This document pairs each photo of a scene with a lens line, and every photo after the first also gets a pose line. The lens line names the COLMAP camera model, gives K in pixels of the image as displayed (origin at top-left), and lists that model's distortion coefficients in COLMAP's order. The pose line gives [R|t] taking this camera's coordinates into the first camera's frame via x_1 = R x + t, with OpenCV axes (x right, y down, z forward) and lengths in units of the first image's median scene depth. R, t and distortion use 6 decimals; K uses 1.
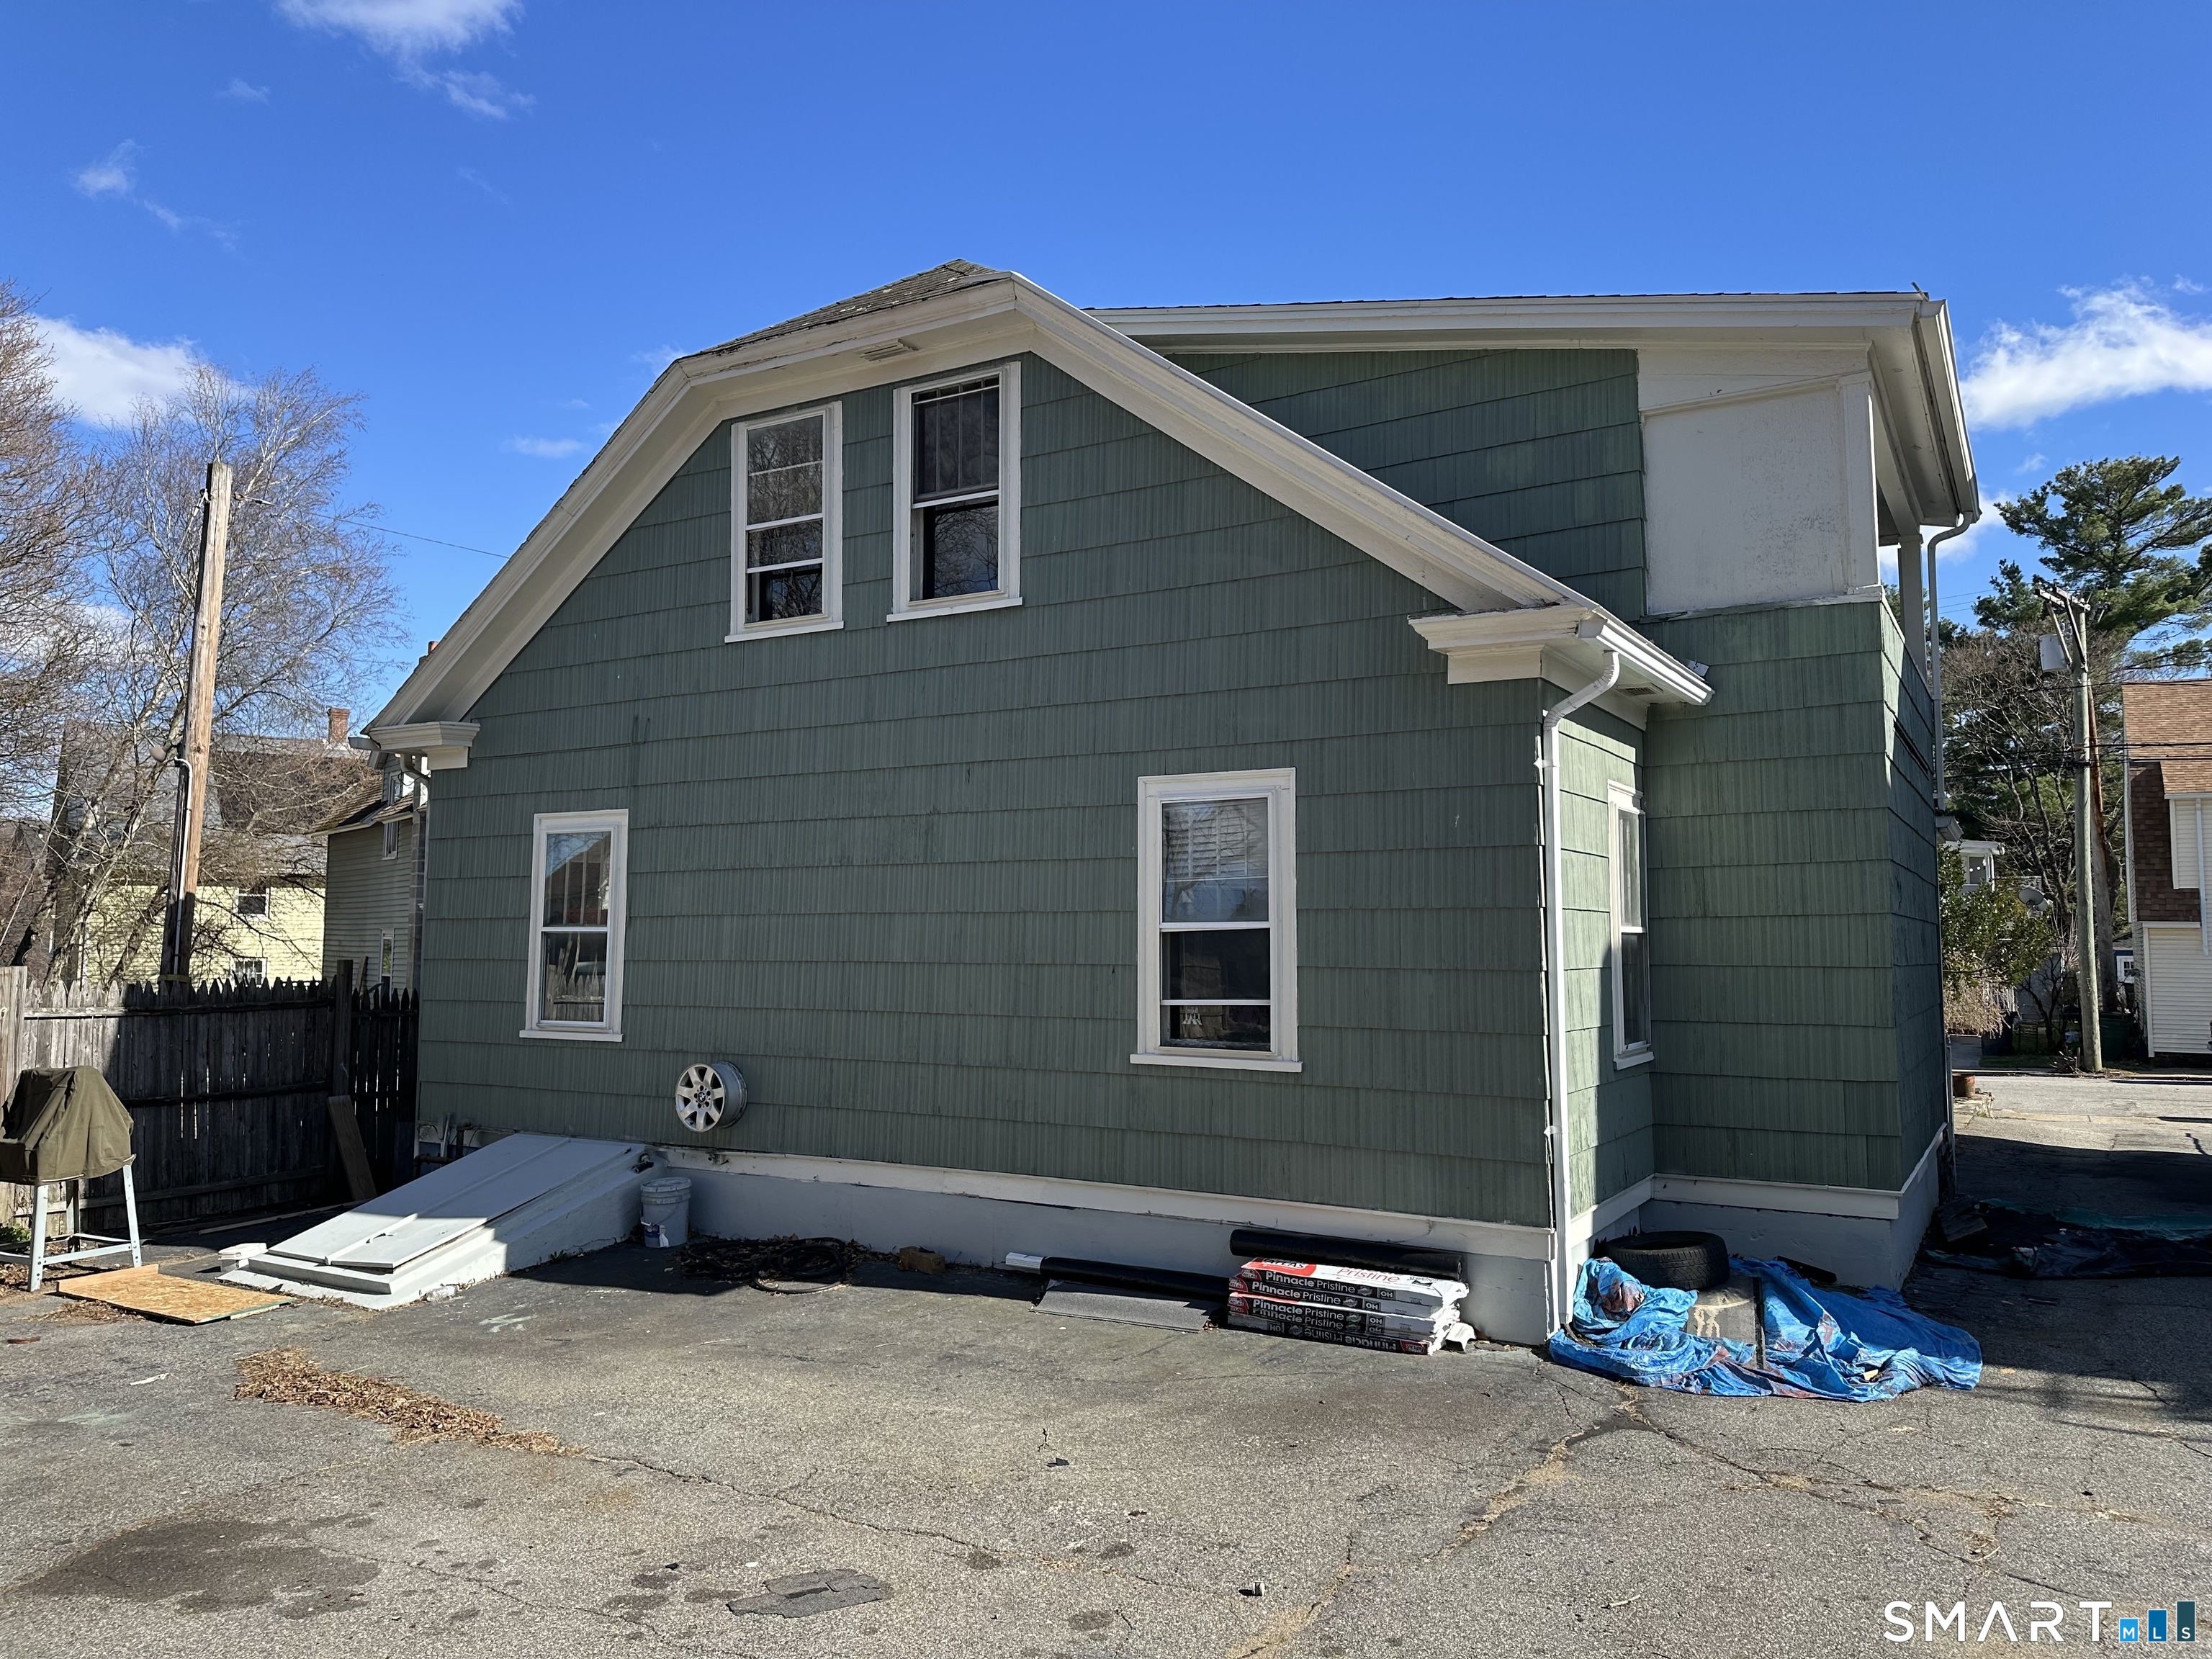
lens RADIAL K [[1553.2, 0, 1106.0], [0, 1553.2, 829.5], [0, 0, 1]] dist [0.073151, -0.082931]
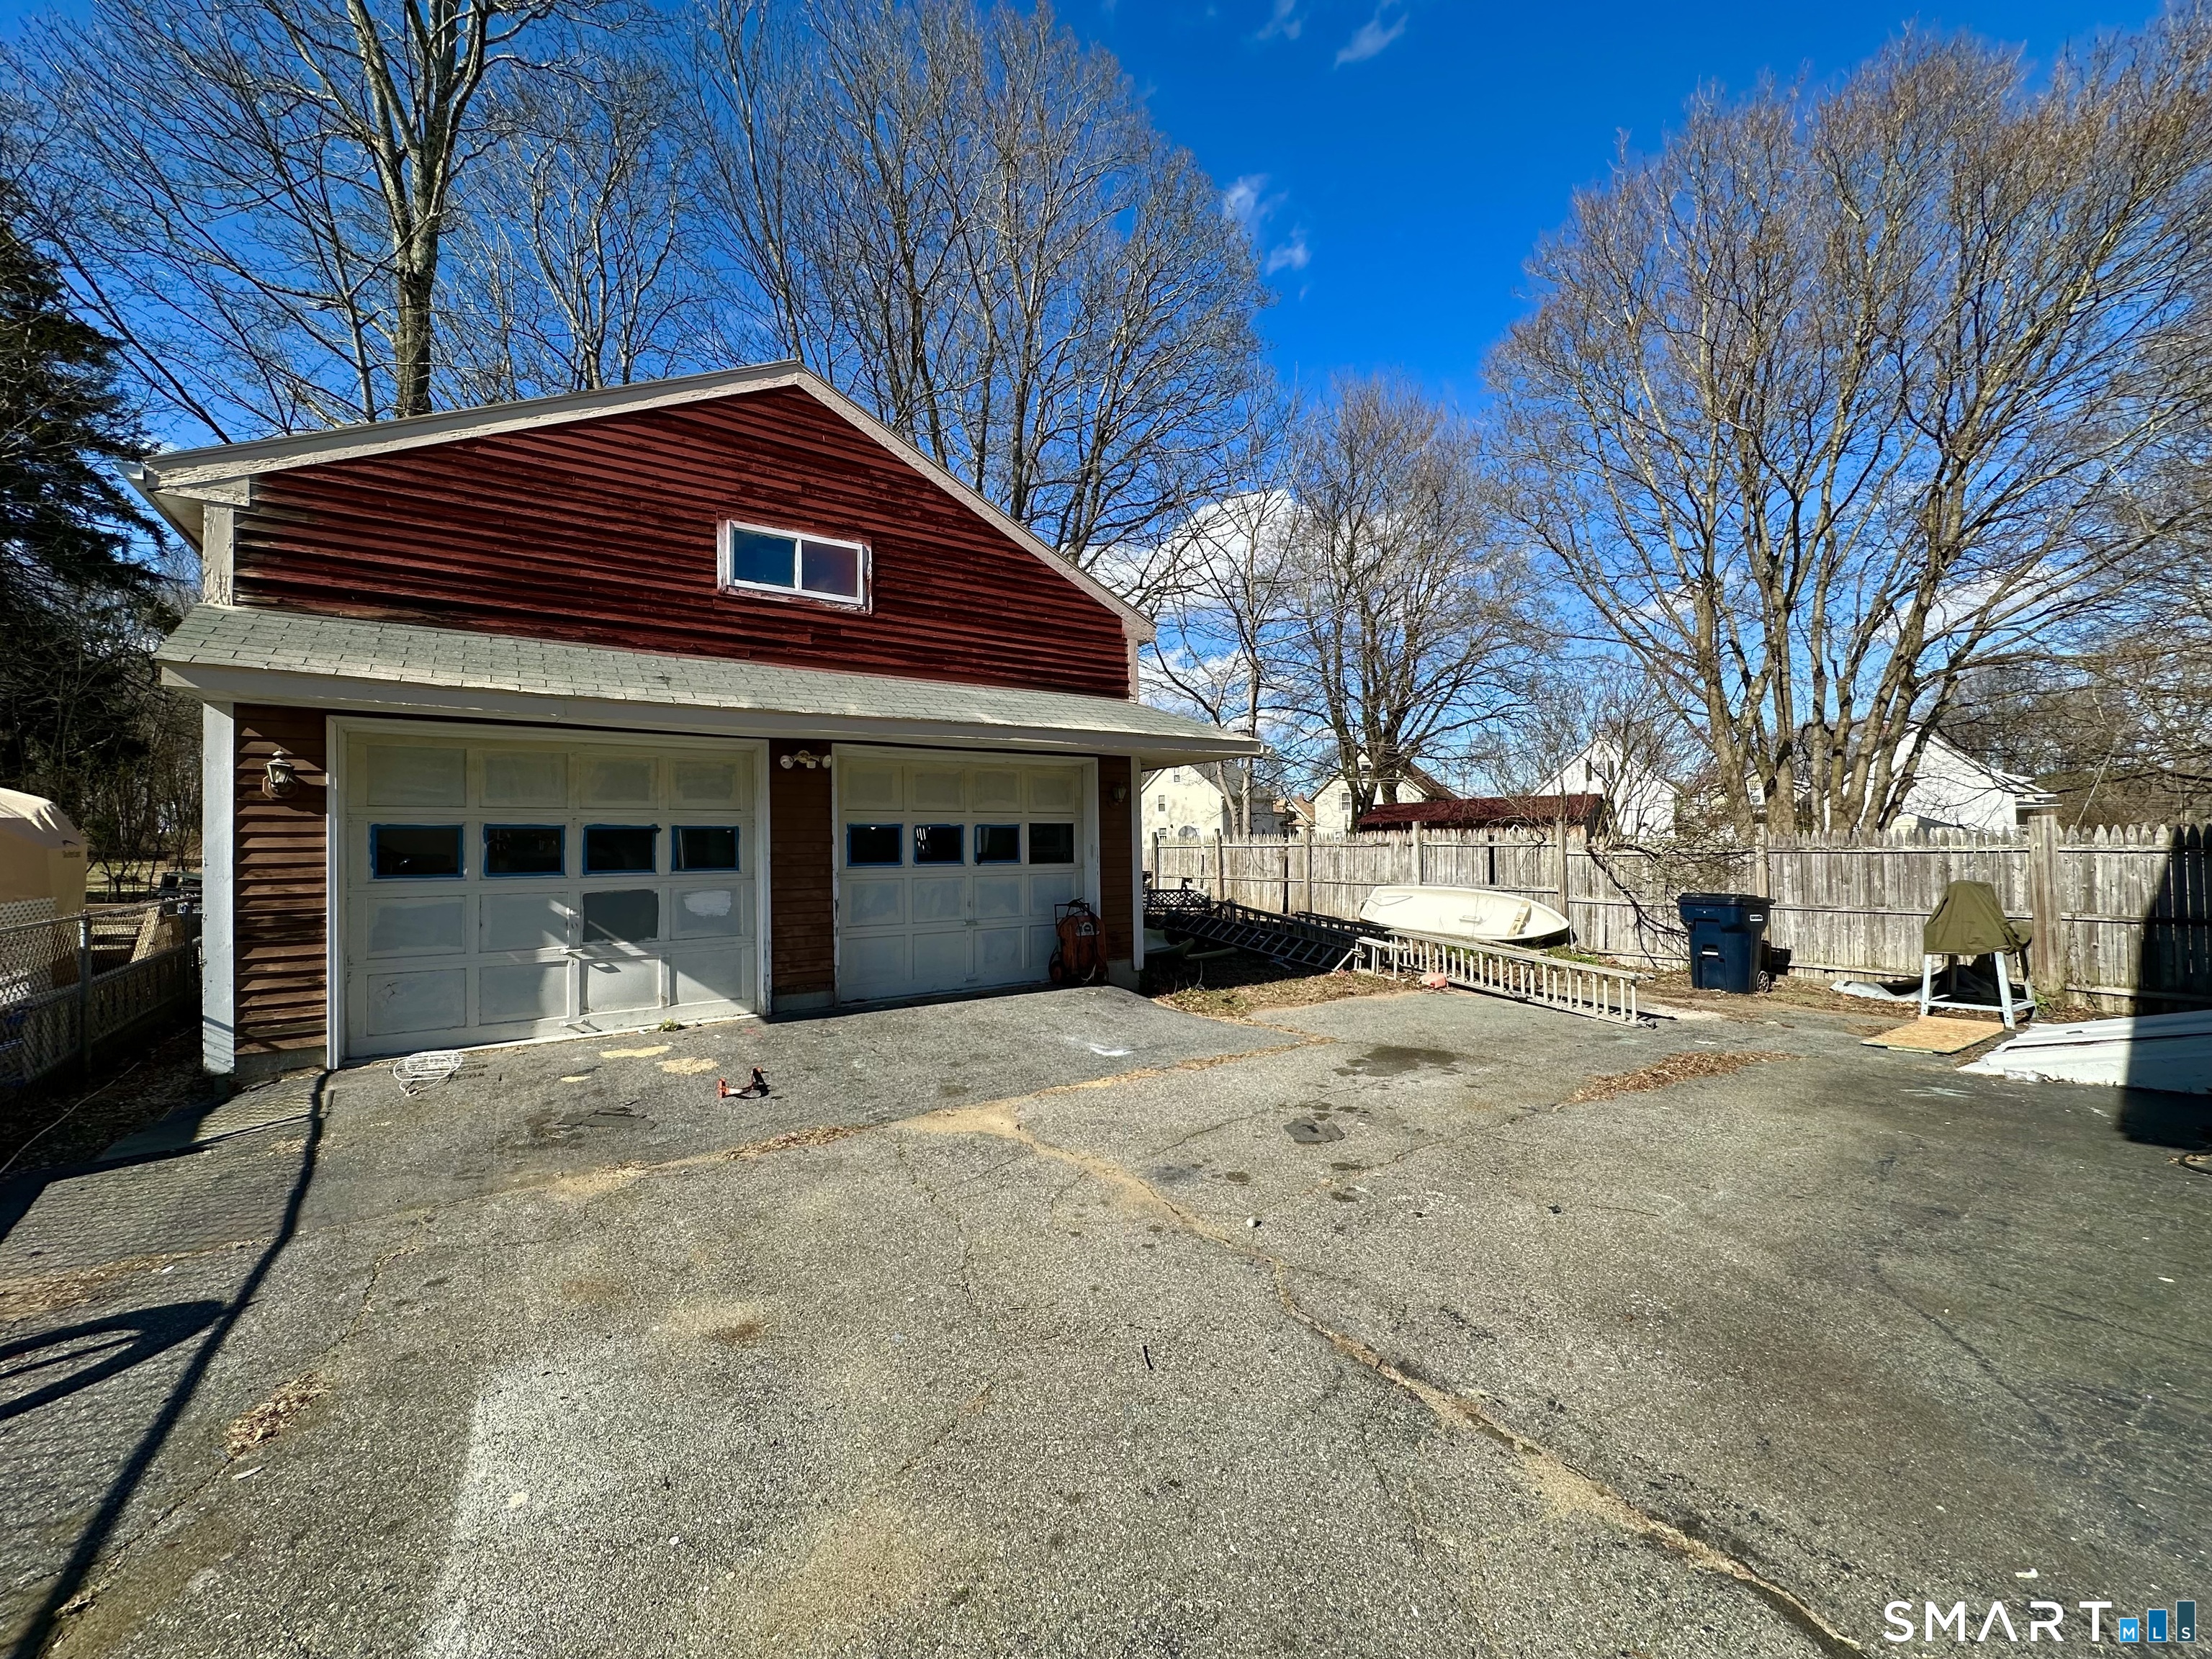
lens RADIAL K [[894.5, 0, 1115.6], [0, 894.5, 827.4], [0, 0, 1]] dist [0.000466, 0.000024]
pose [[-0.405169, -0.022009, -0.913977, 0.788888], [0.081901, 0.994817, -0.060263, 0.156029], [0.910566, -0.099273, -0.401266, 1.118409]]
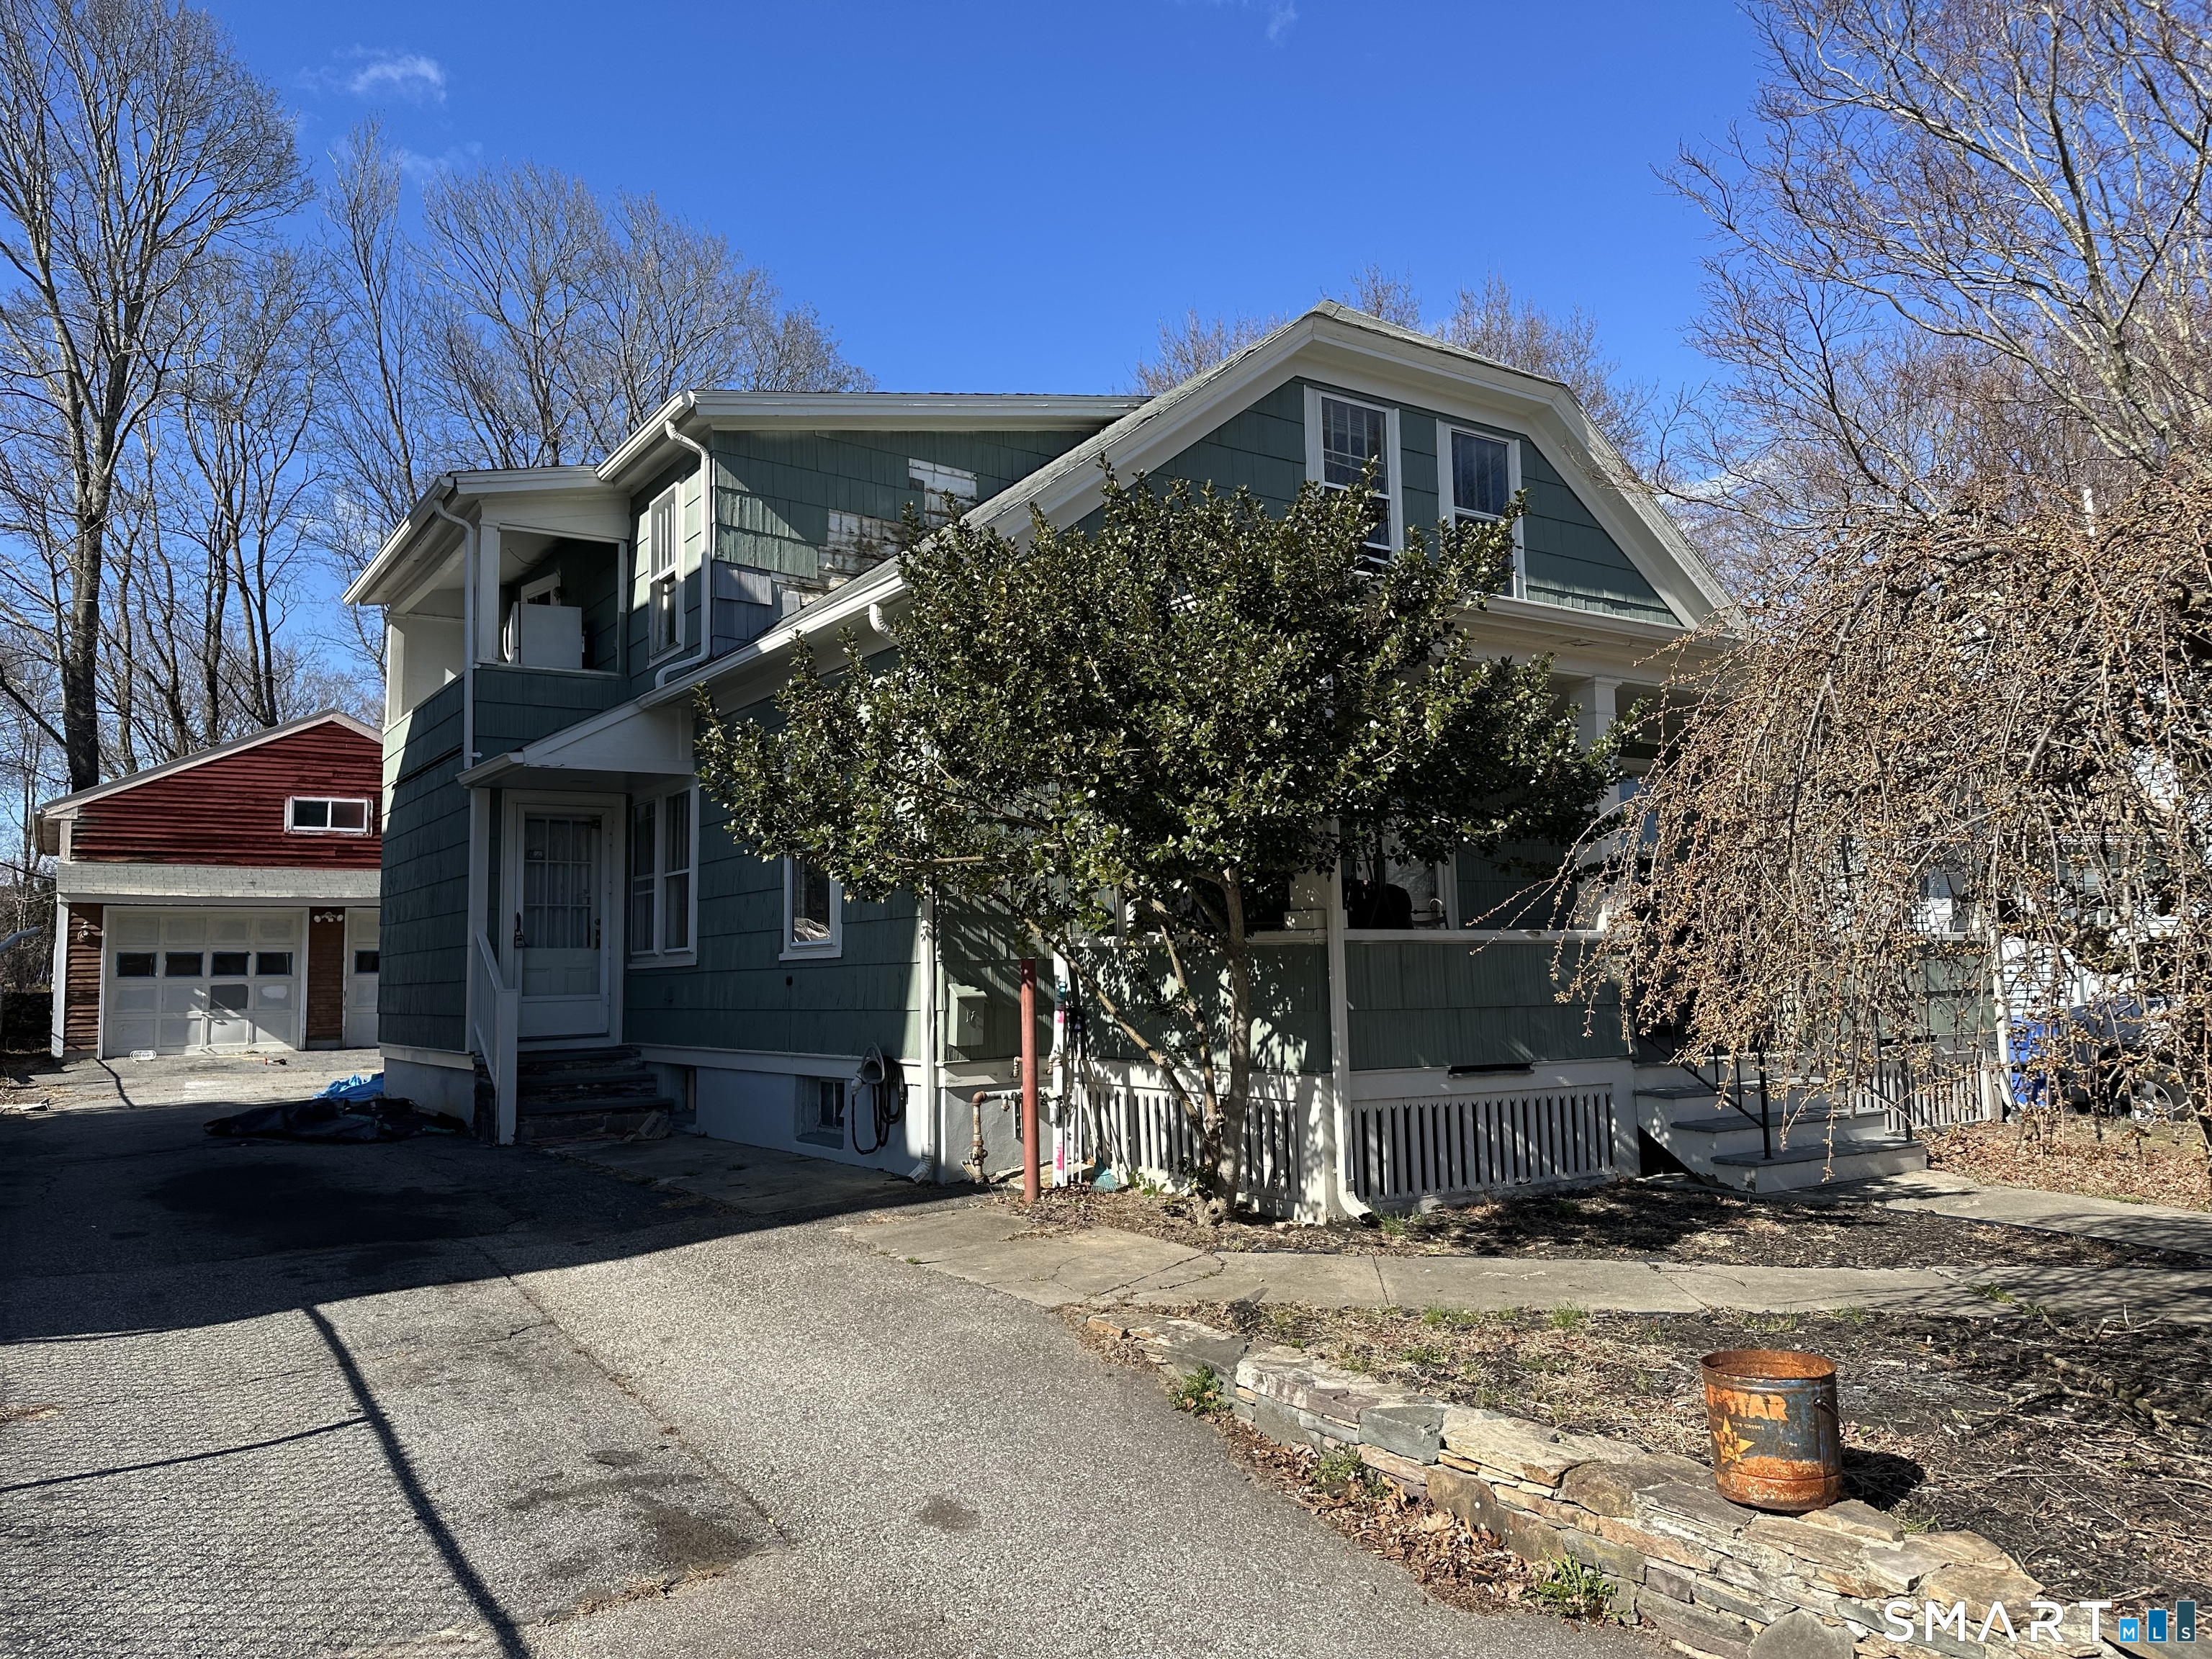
lens RADIAL K [[1553.2, 0, 1106.0], [0, 1553.2, 829.5], [0, 0, 1]] dist [0.073151, -0.082931]
pose [[-0.418747, -0.083641, -0.904243, 2.134979], [0.083543, 0.987978, -0.130074, 0.348692], [0.904252, -0.130011, -0.406725, 2.966756]]
